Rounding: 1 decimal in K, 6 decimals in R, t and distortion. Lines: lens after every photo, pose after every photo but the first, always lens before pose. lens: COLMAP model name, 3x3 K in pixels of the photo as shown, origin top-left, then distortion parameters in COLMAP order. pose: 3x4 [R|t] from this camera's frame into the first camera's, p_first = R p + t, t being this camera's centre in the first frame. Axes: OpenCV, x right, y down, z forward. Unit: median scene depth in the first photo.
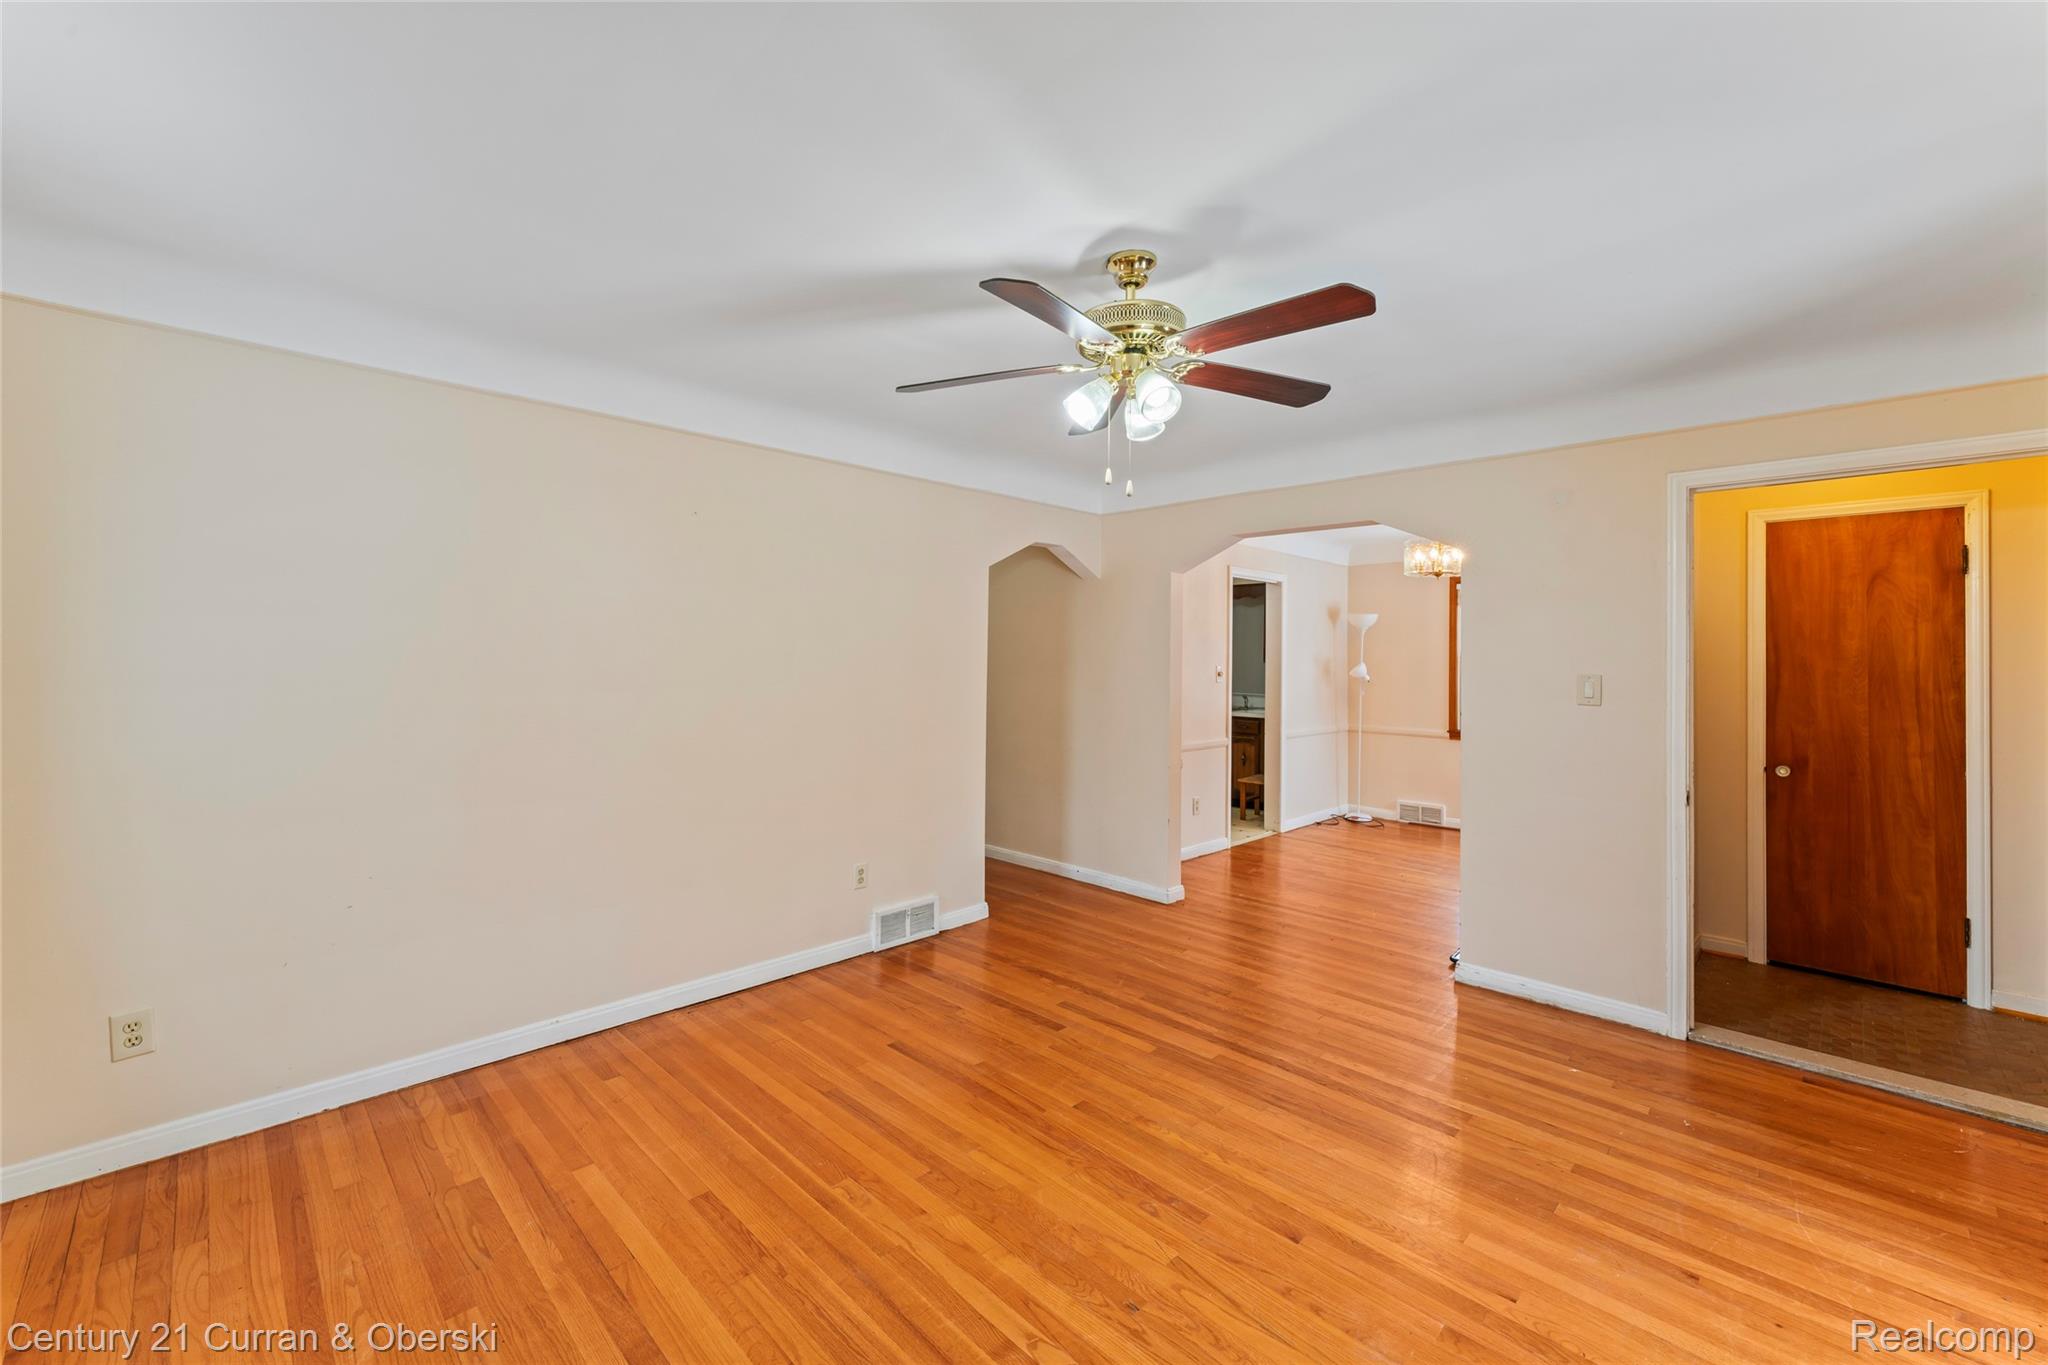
lens RADIAL K [[825.1, 0, 1019.5], [0, 825.1, 662.0], [0, 0, 1]] dist [0.001844, 0.000084]
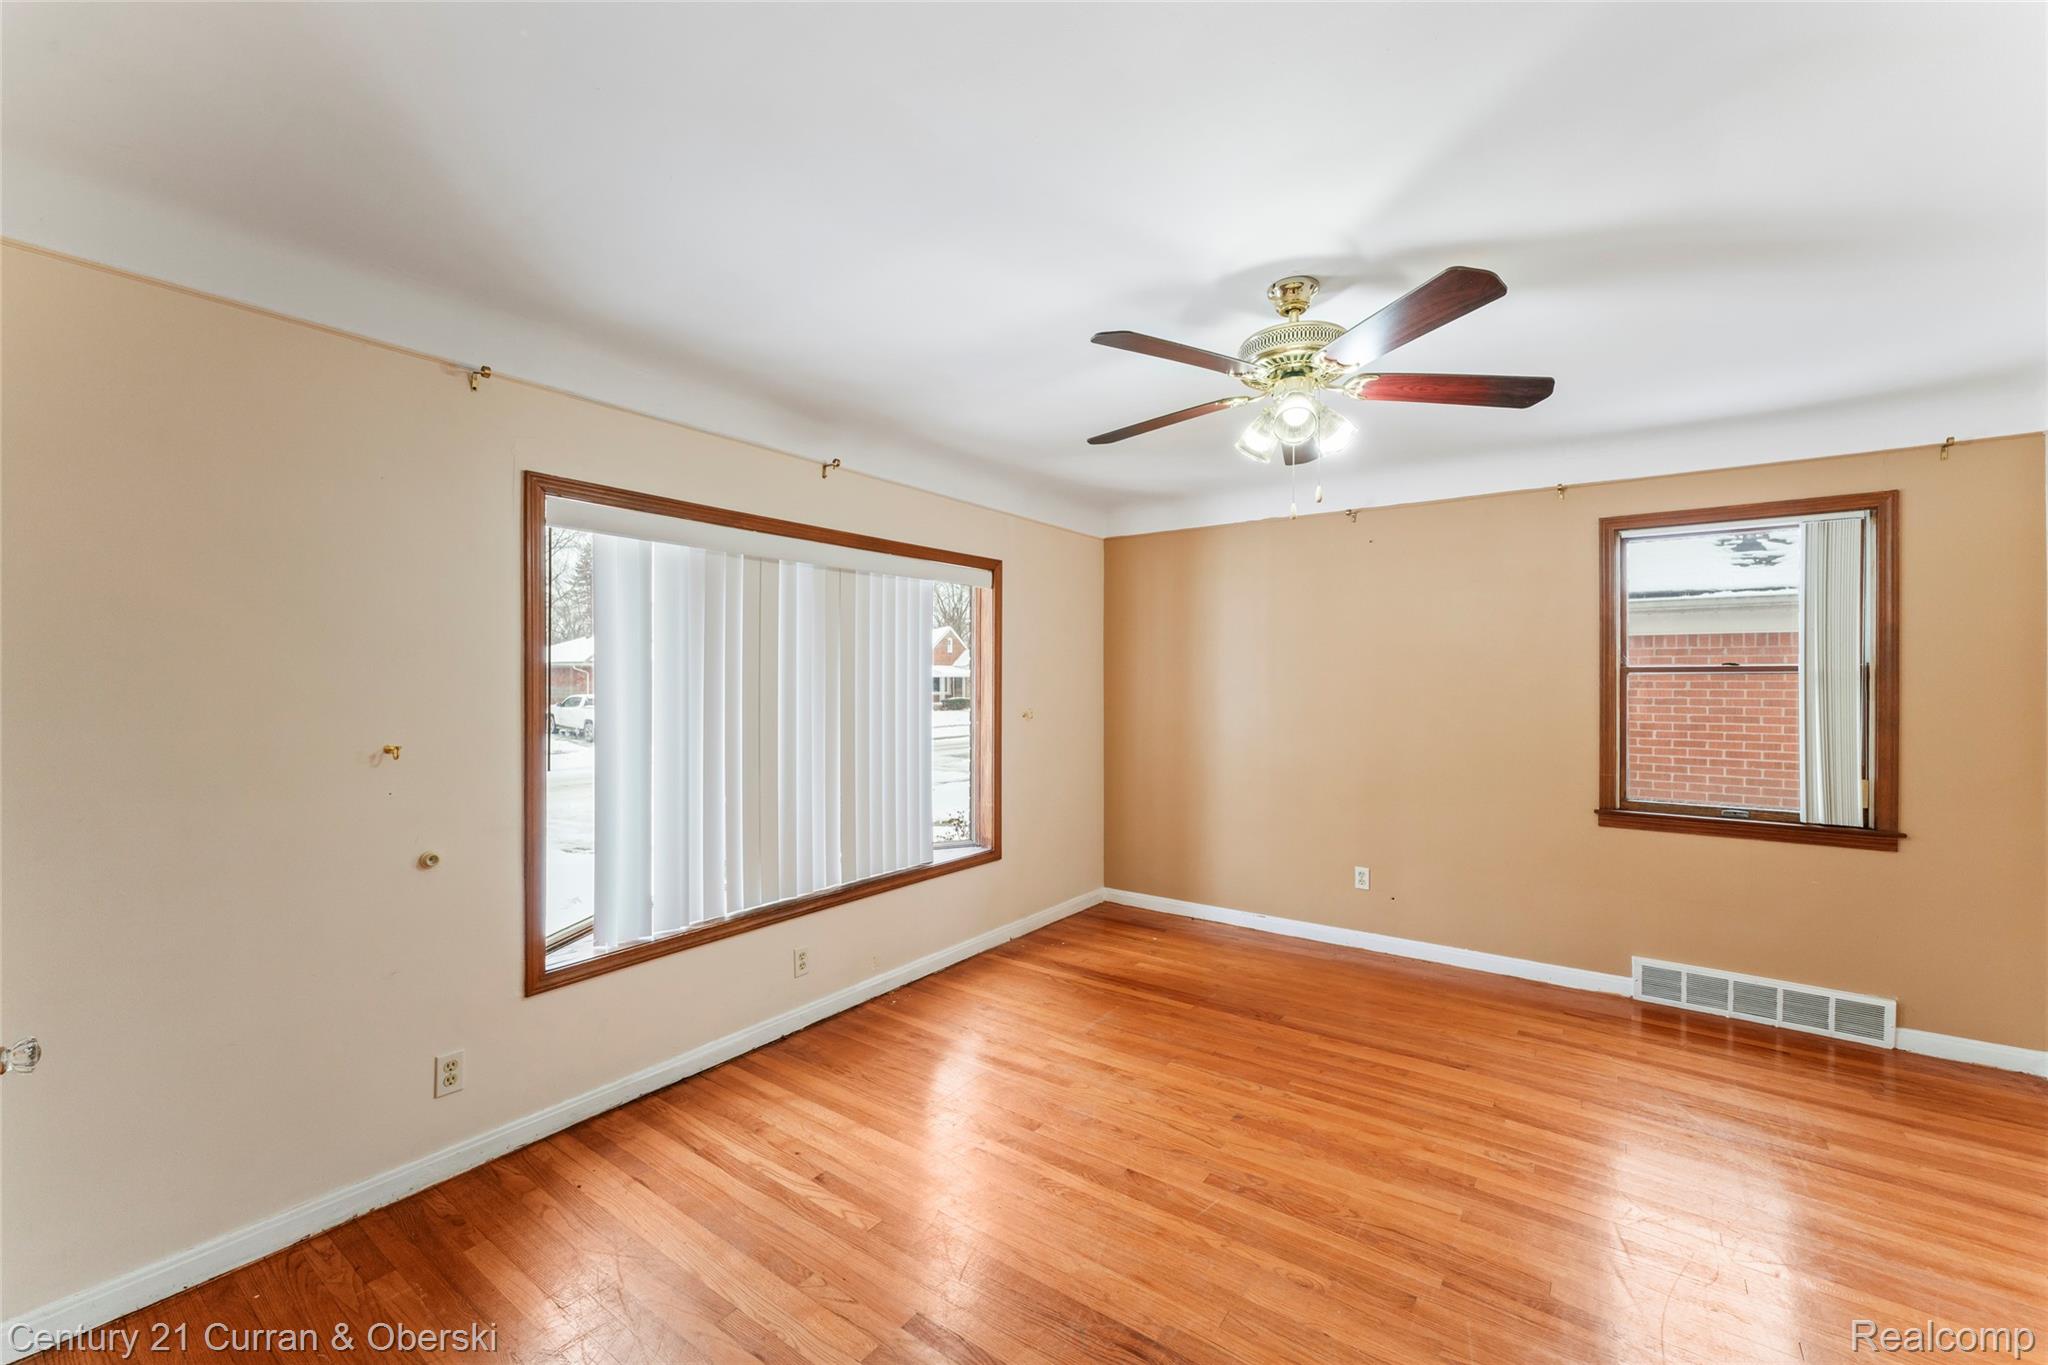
lens RADIAL K [[827.9, 0, 1024.0], [0, 827.9, 682.5], [0, 0, 1]] dist [0.001338, 0.000216]
pose [[-0.987384, -0.008723, -0.158101, 0.619340], [-0.009044, 0.999958, 0.001309, -0.000806], [0.158083, 0.002722, -0.987422, 1.962323]]
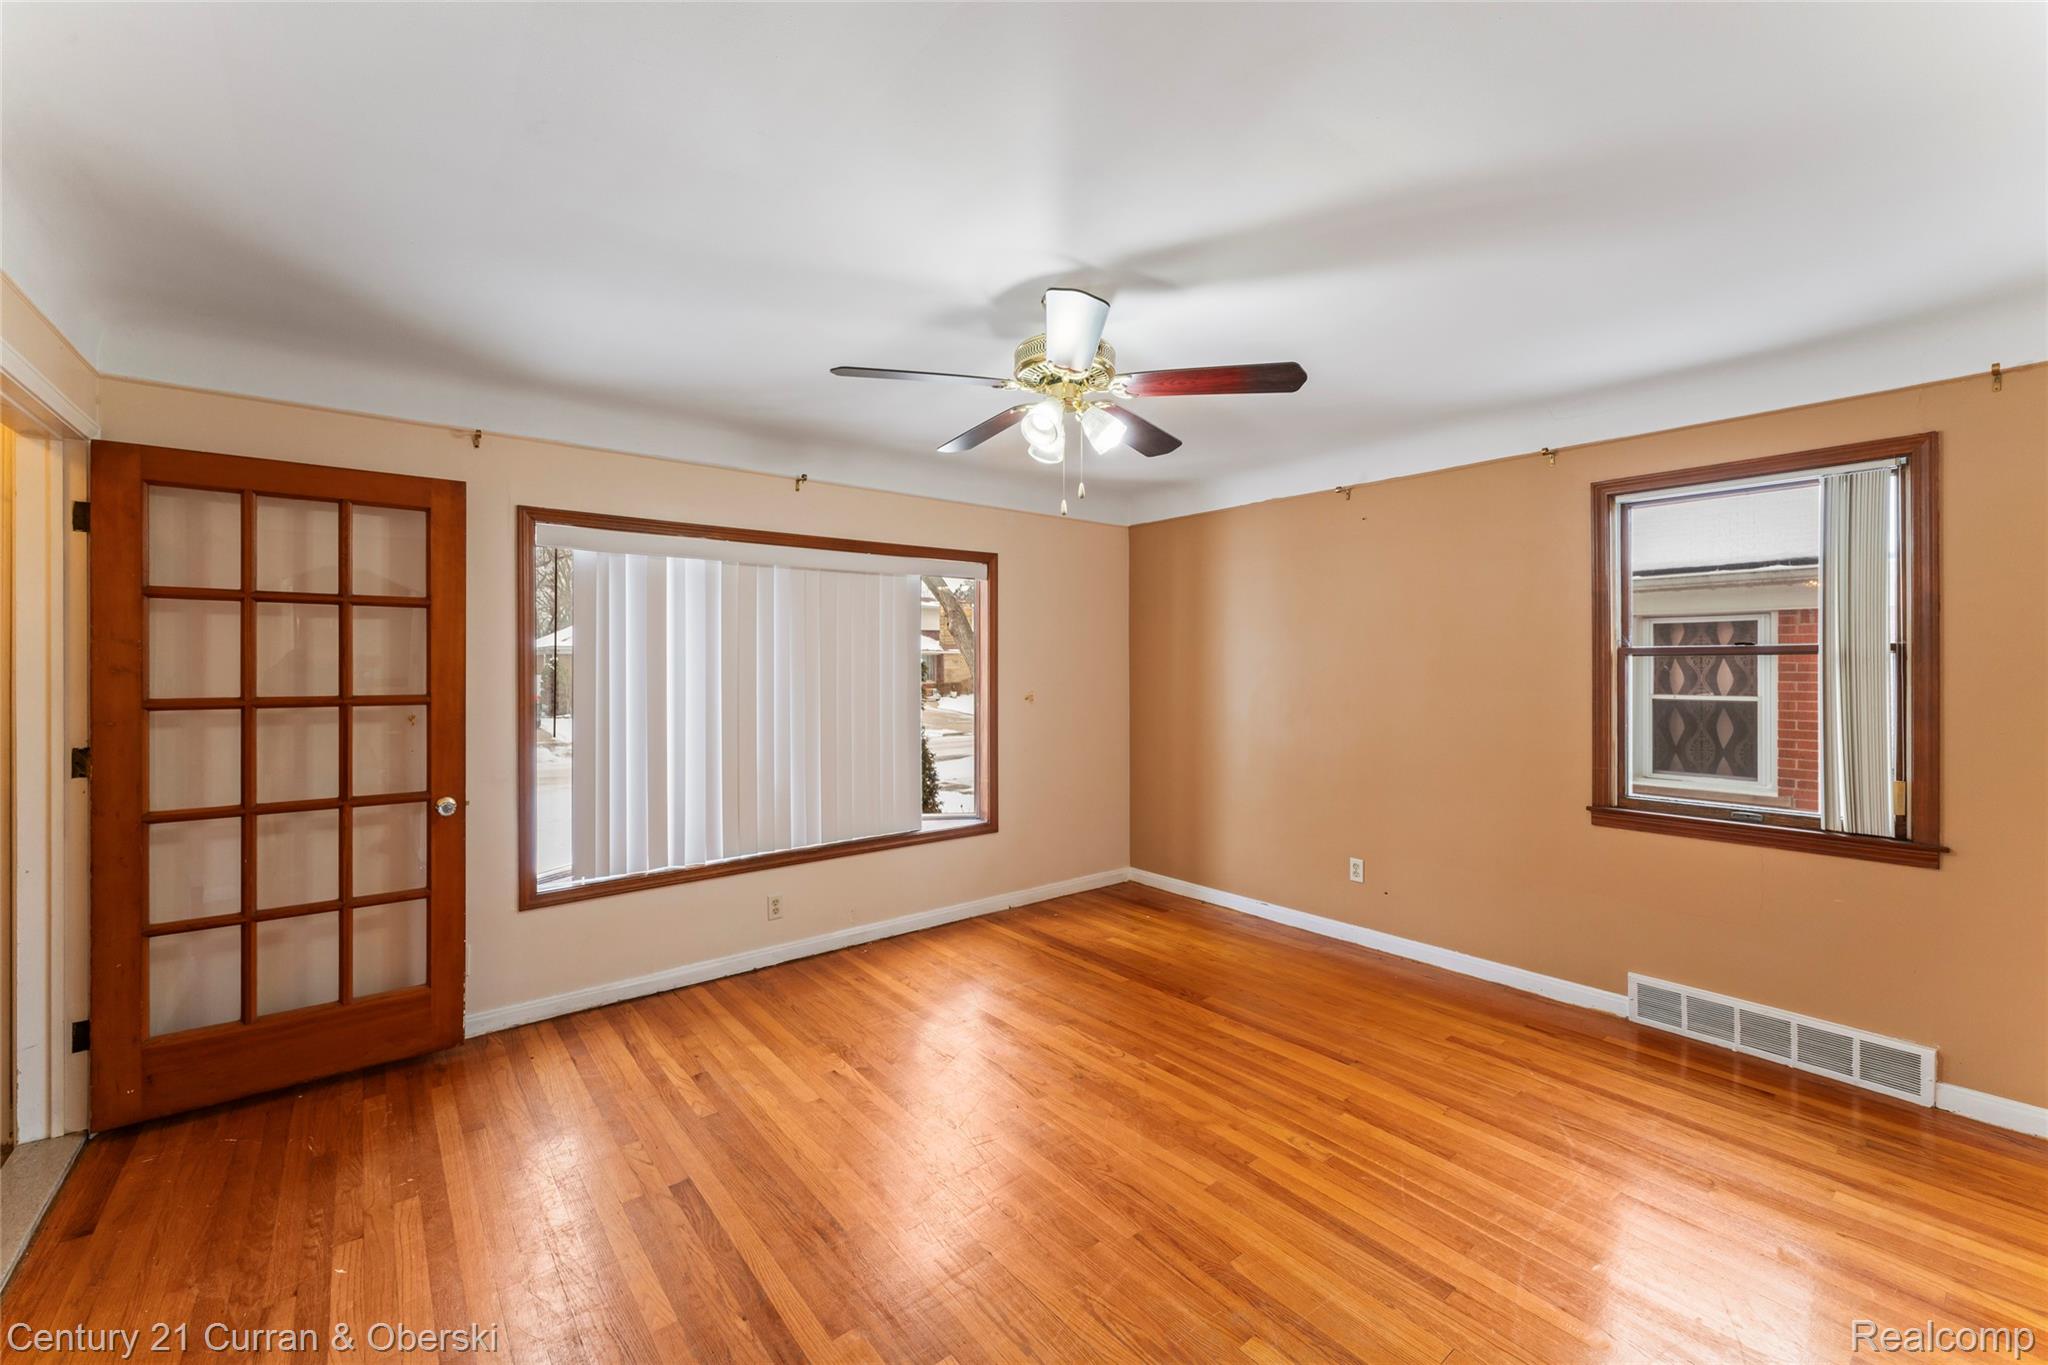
lens RADIAL K [[825.1, 0, 1019.5], [0, 825.1, 662.0], [0, 0, 1]] dist [0.001844, 0.000084]
pose [[-0.994448, -0.005125, 0.105100, 0.070636], [-0.005470, 0.999981, -0.002996, -0.004778], [-0.105083, -0.003554, -0.994457, 2.102221]]
